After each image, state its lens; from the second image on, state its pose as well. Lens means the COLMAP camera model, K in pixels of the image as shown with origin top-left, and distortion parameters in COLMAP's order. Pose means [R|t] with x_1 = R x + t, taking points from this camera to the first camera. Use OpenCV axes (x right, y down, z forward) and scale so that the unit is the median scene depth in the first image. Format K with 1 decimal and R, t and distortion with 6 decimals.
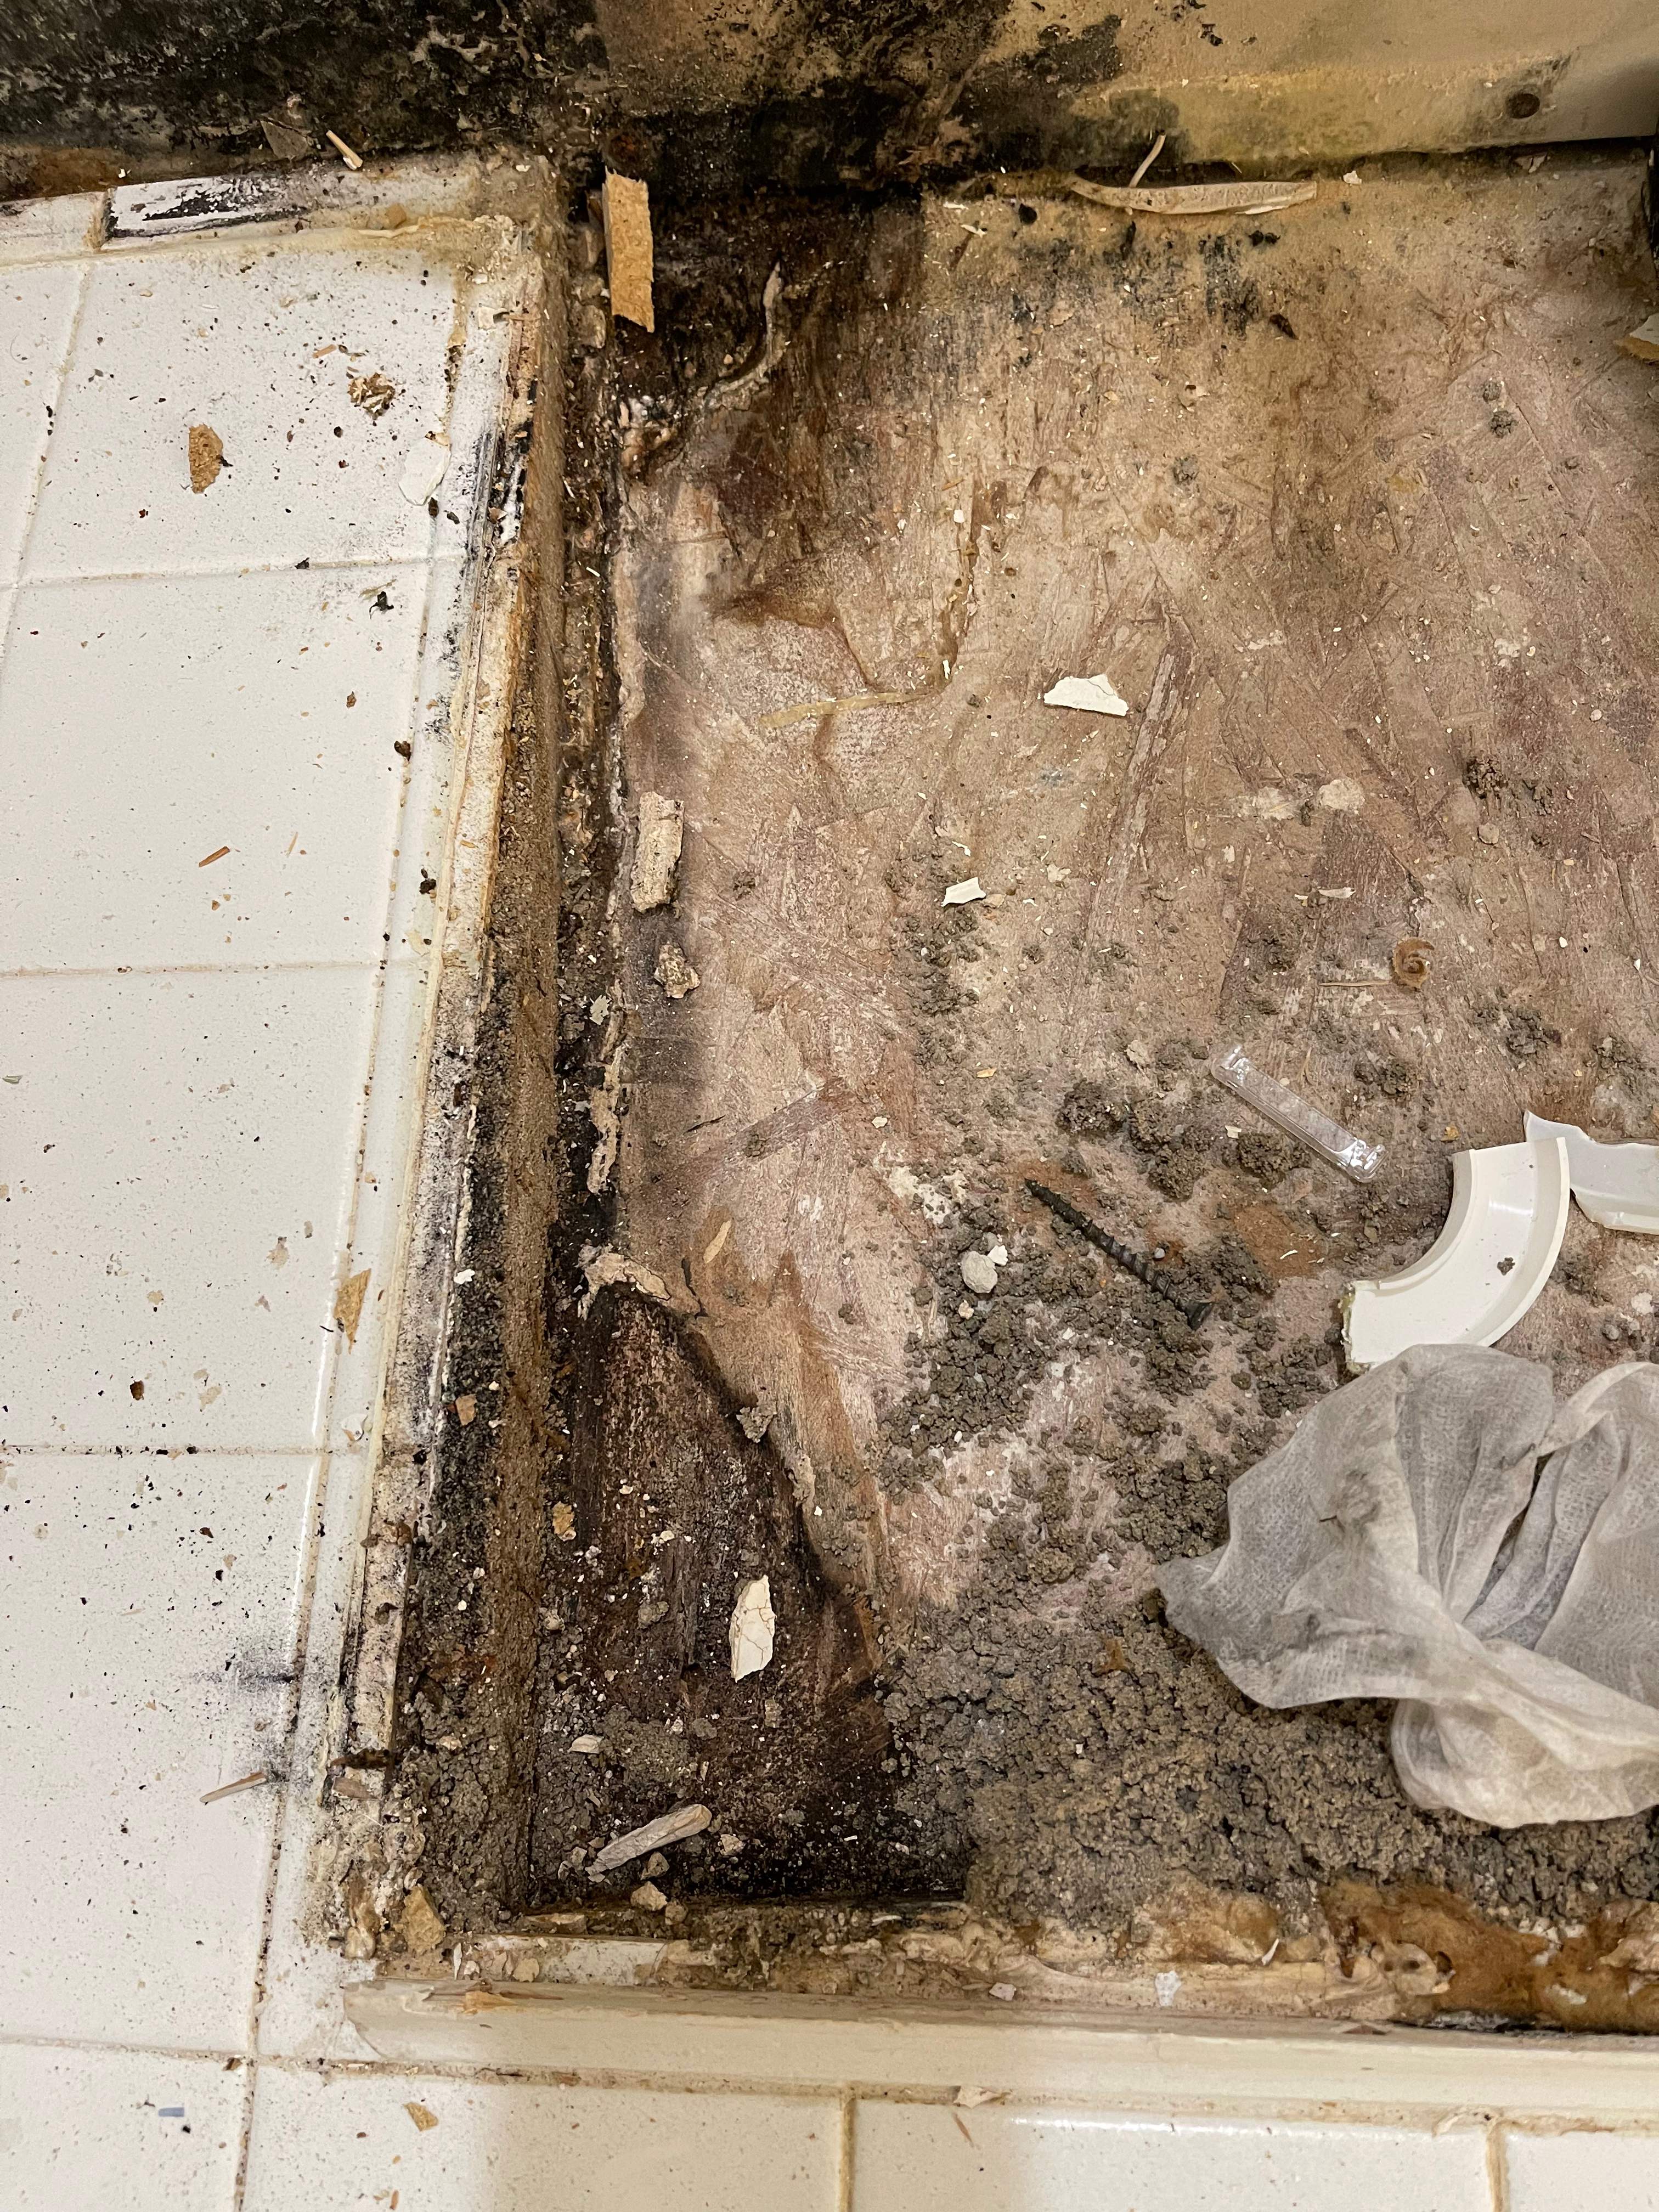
lens RADIAL K [[1676.6, 0, 819.8], [0, 1676.6, 1098.6], [0, 0, 1]] dist [0.058926, -0.086796]
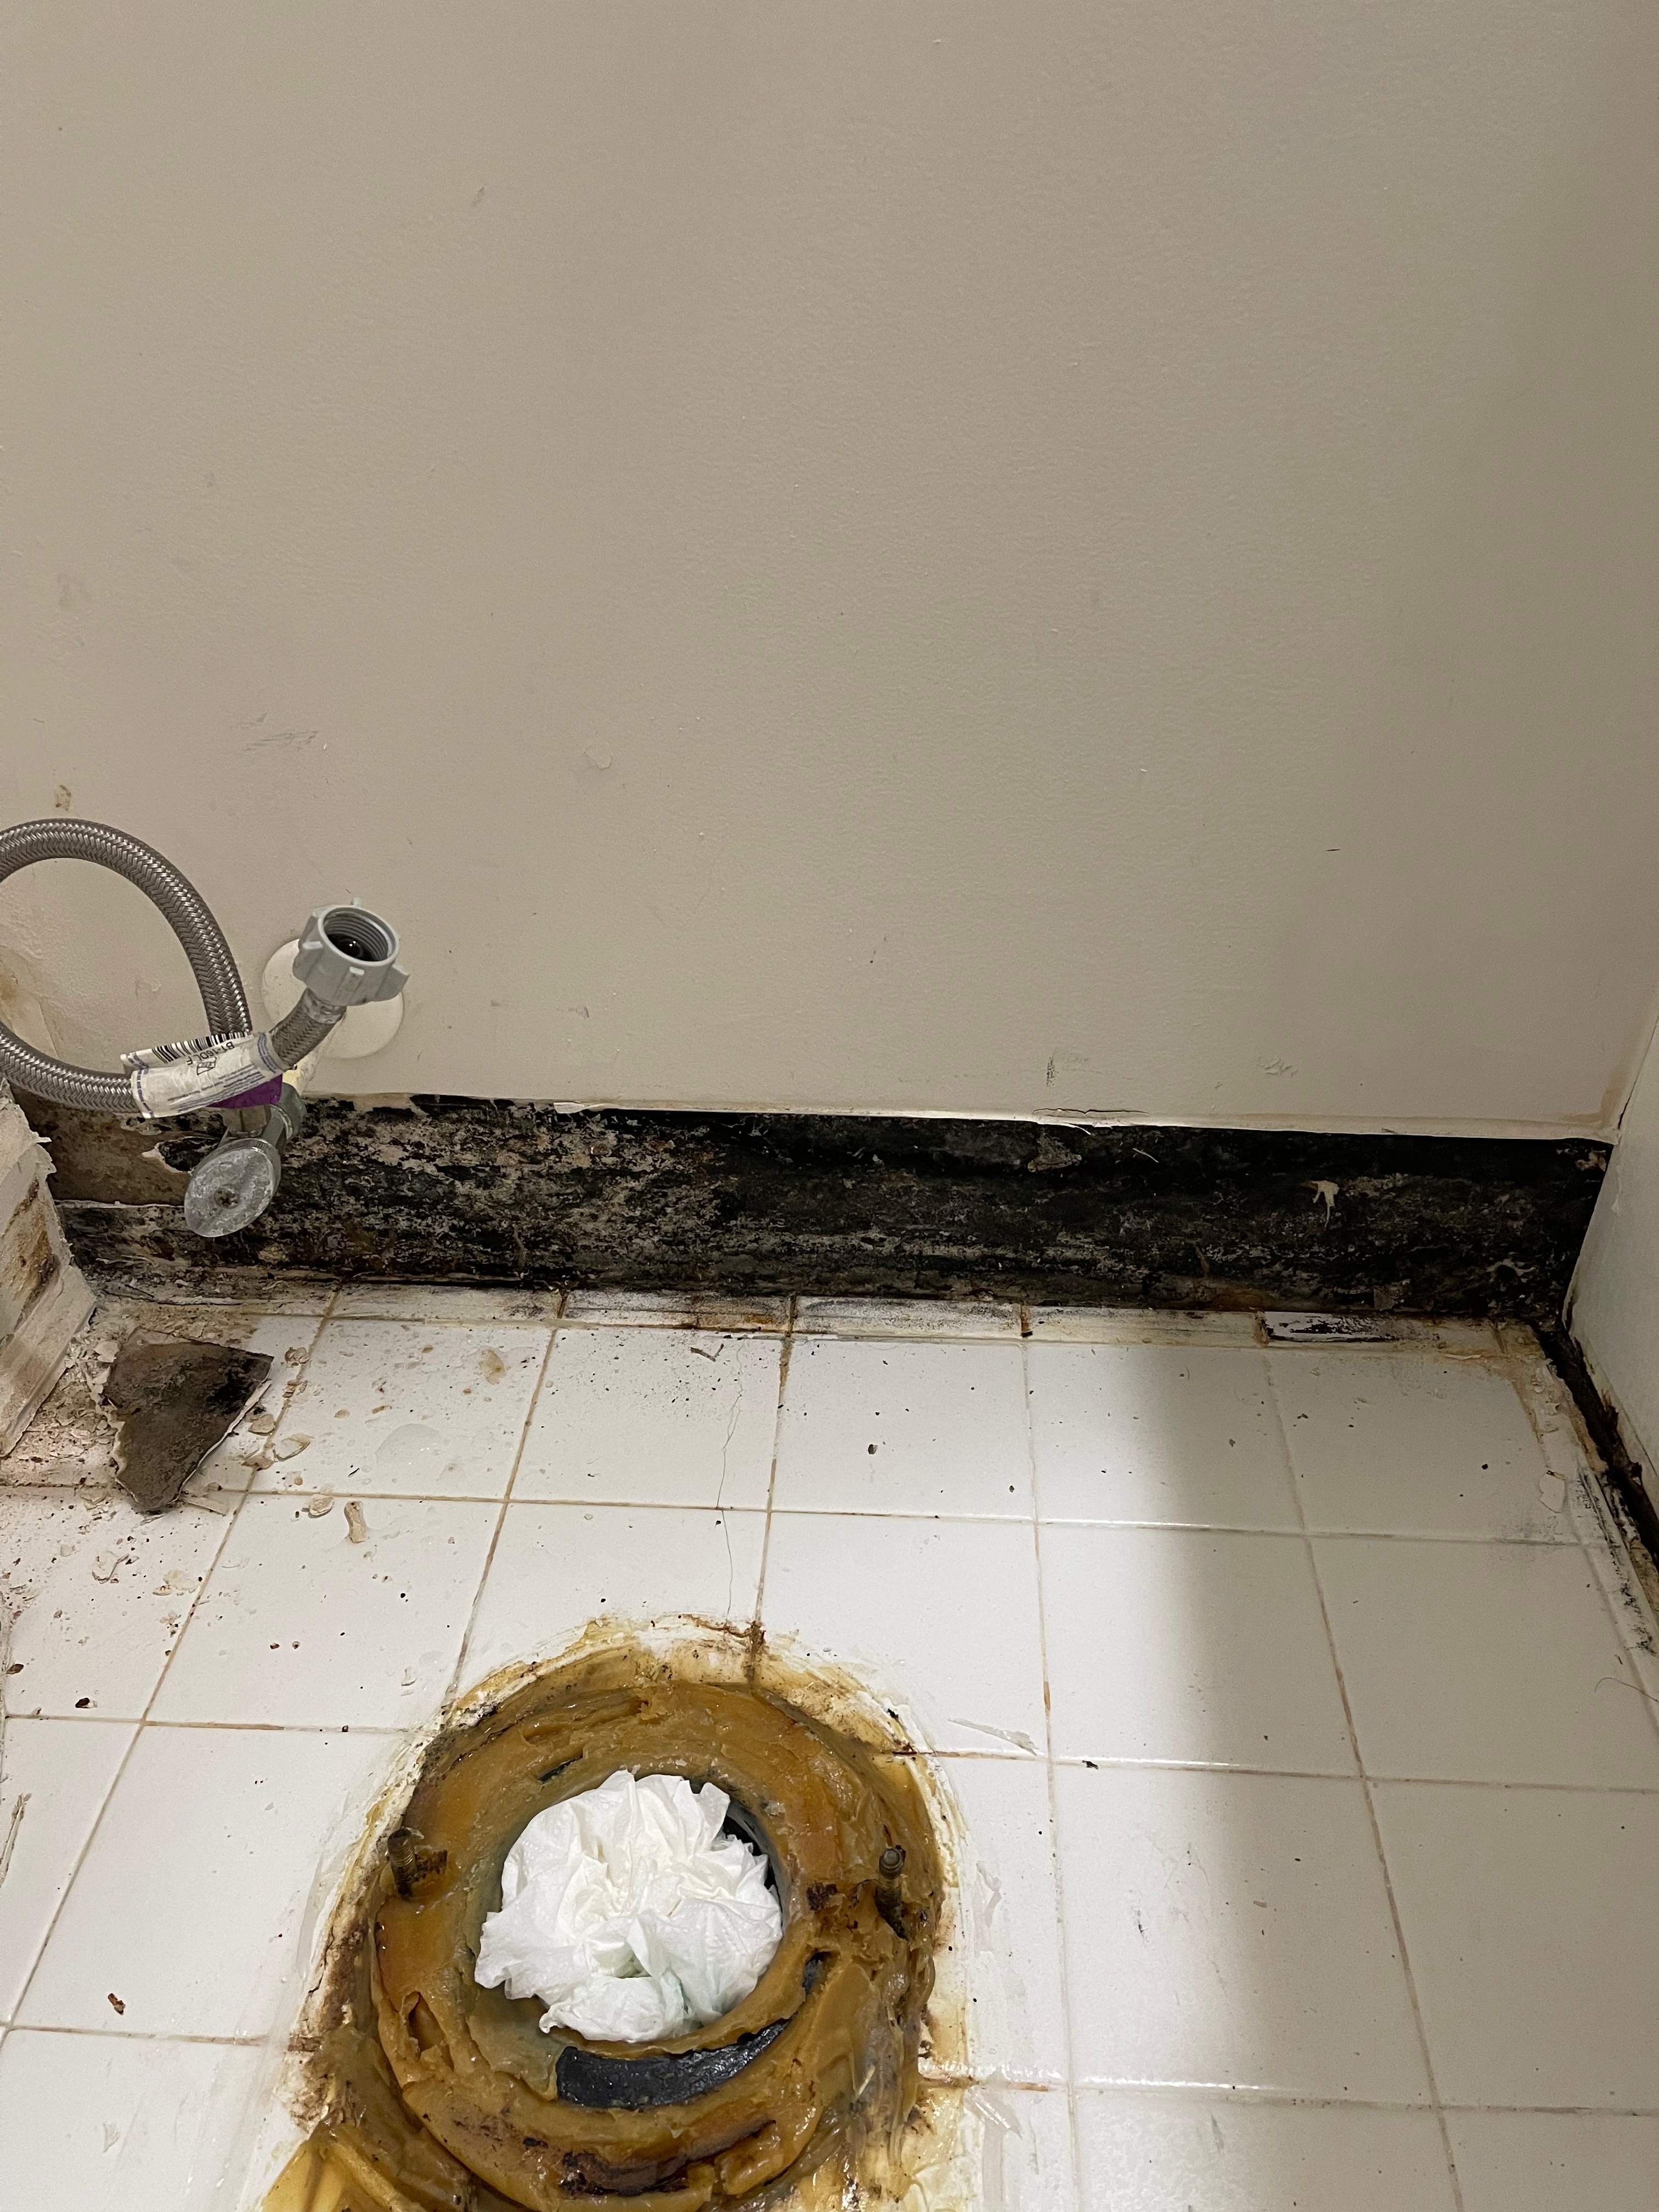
lens RADIAL K [[1676.6, 0, 835.1], [0, 1676.6, 1090.2], [0, 0, 1]] dist [0.058926, -0.086796]
pose [[0.992366, 0.113456, 0.048352, -1.109828], [-0.064069, 0.809255, -0.583953, 0.333088], [-0.105382, 0.576398, 0.810346, -0.506388]]
